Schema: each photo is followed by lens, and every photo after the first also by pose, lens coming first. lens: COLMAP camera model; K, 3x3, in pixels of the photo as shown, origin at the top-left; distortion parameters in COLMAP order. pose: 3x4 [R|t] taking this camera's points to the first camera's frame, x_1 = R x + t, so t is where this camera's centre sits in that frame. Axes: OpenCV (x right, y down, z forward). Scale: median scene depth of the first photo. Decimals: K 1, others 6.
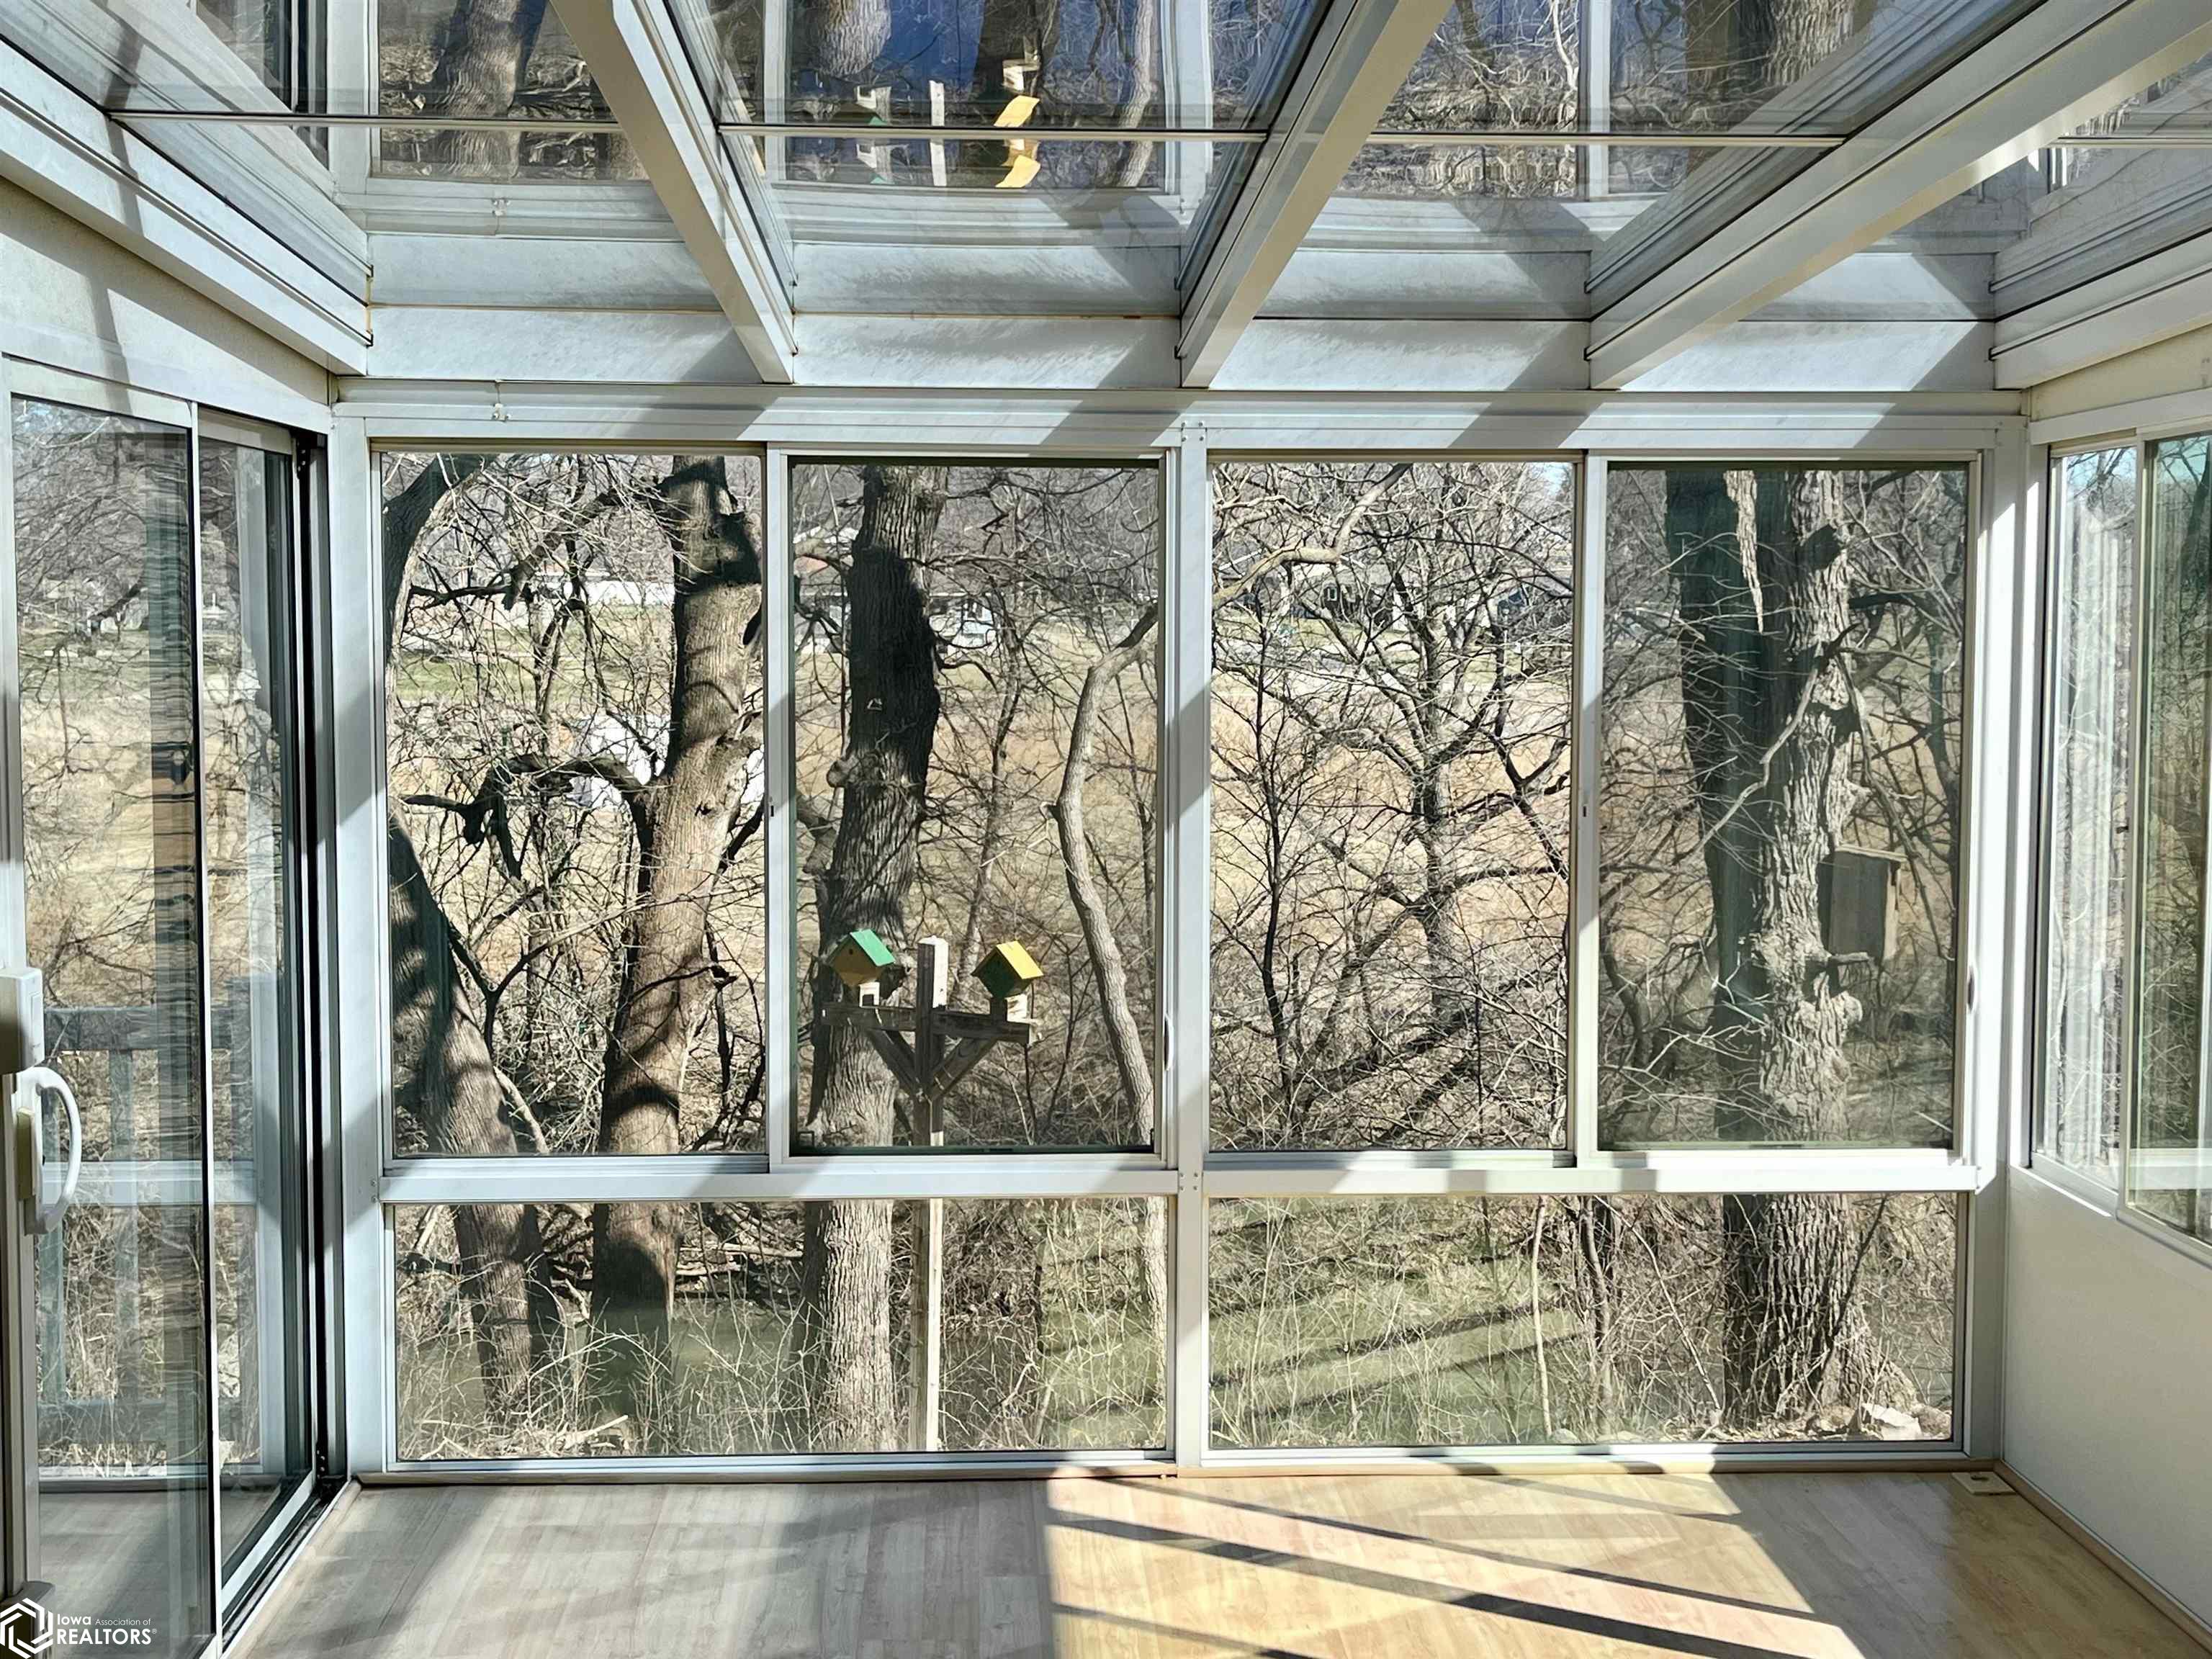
lens RADIAL K [[2826.0, 0, 1150.7], [0, 2826.0, 823.8], [0, 0, 1]] dist [0.141342, -0.461410]
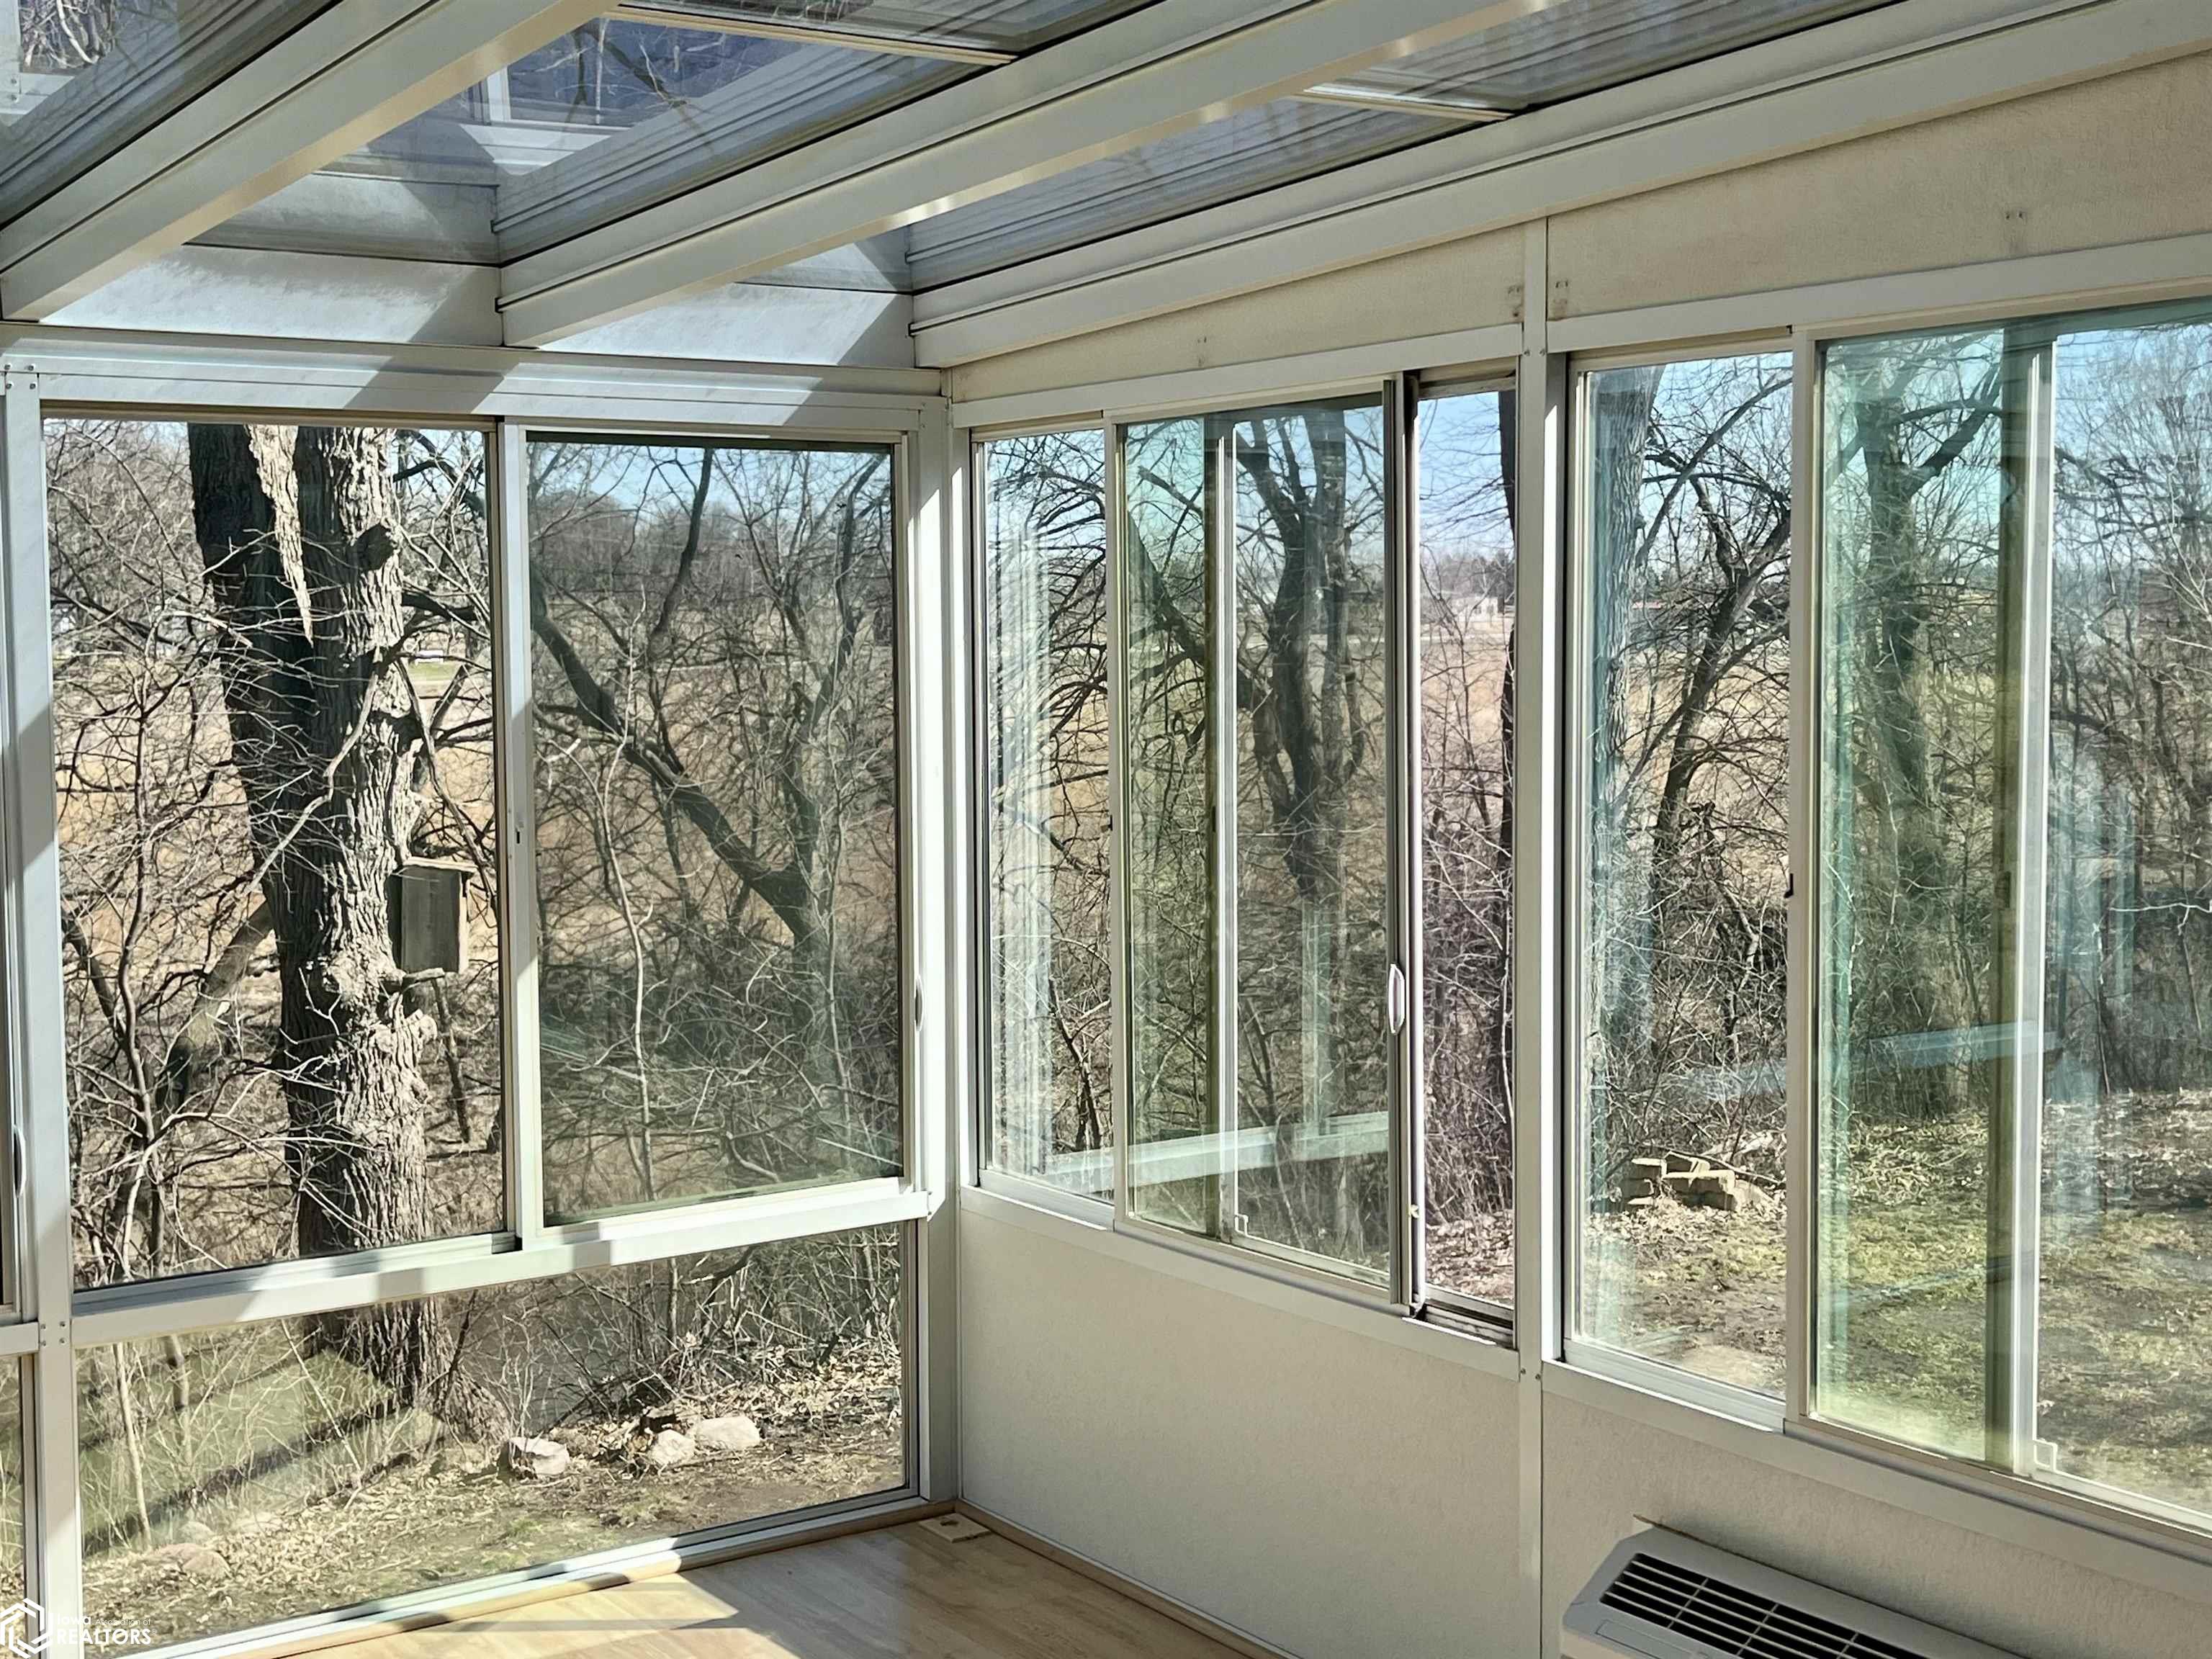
lens RADIAL K [[2826.0, 0, 1150.7], [0, 2826.0, 823.8], [0, 0, 1]] dist [0.141342, -0.461410]
pose [[0.854501, -0.047898, 0.517237, -0.040595], [0.049170, 0.998727, 0.011255, -0.002668], [-0.517118, 0.015815, 0.855768, 0.050449]]
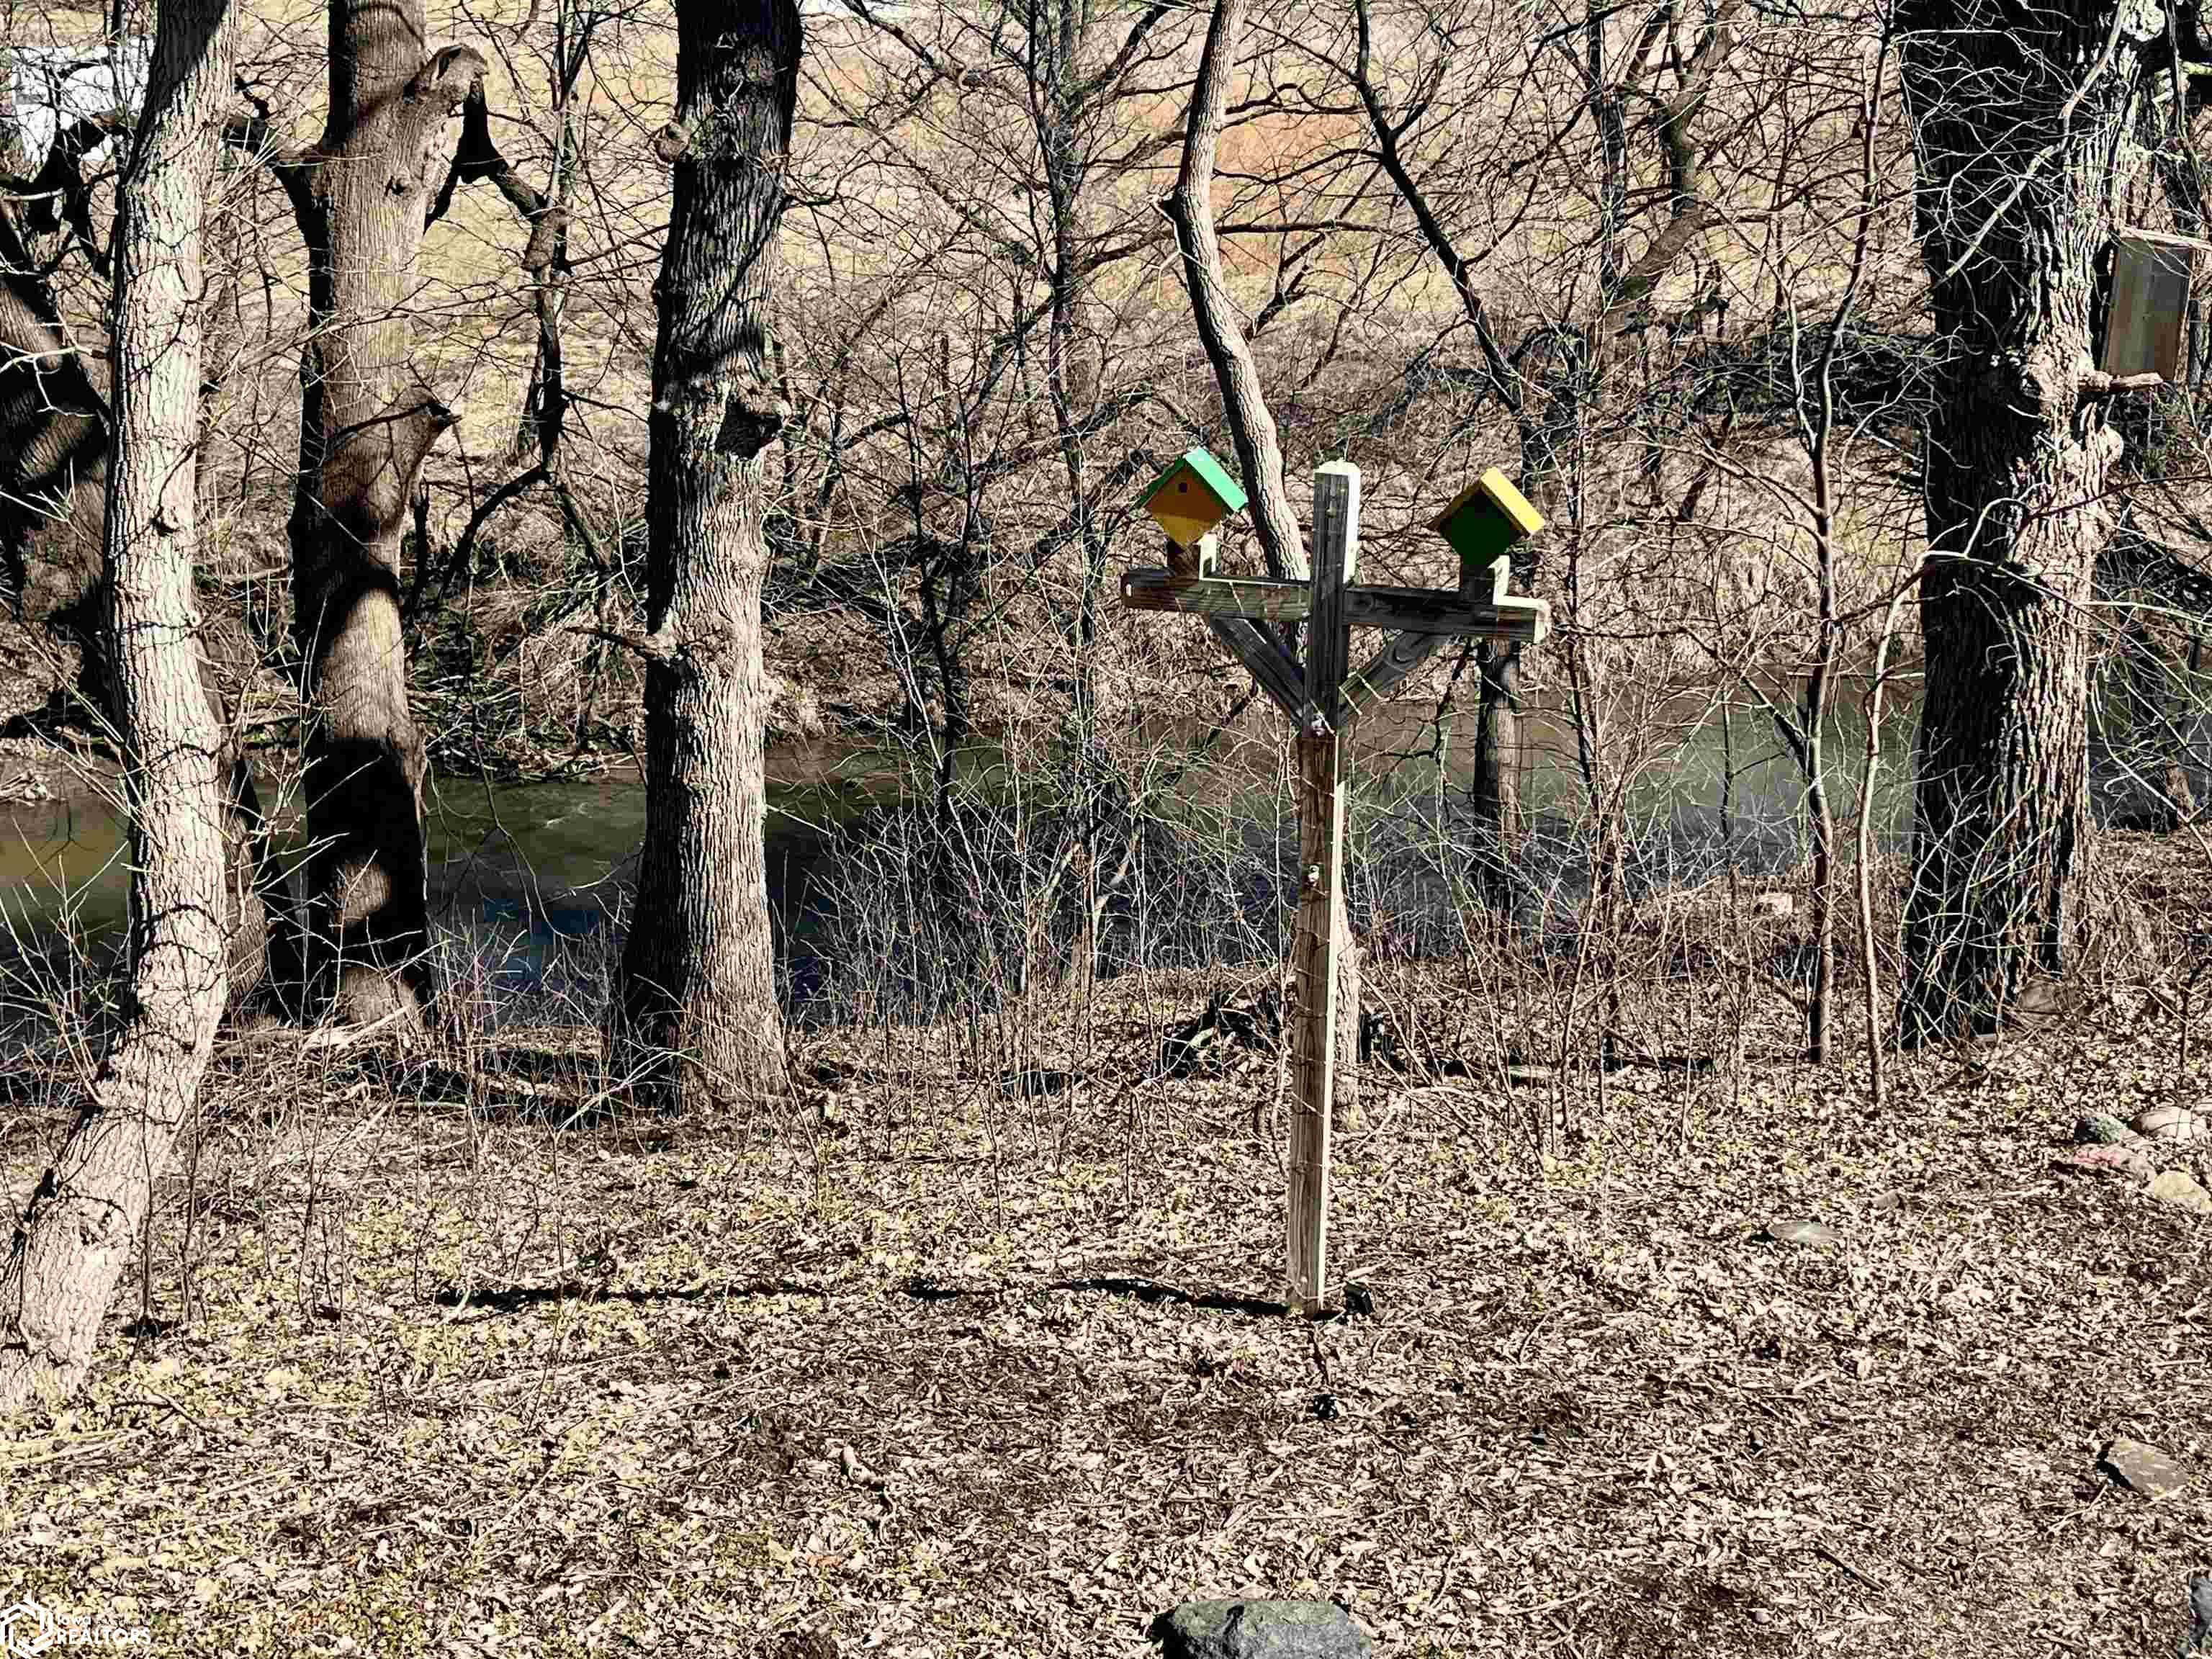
lens RADIAL K [[2826.0, 0, 1150.7], [0, 2826.0, 823.8], [0, 0, 1]] dist [0.141342, -0.461410]
pose [[0.980989, -0.057331, 0.185400, -0.161656], [0.013825, 0.973584, 0.227910, -0.015105], [-0.193569, -0.221014, 0.955868, 0.303533]]
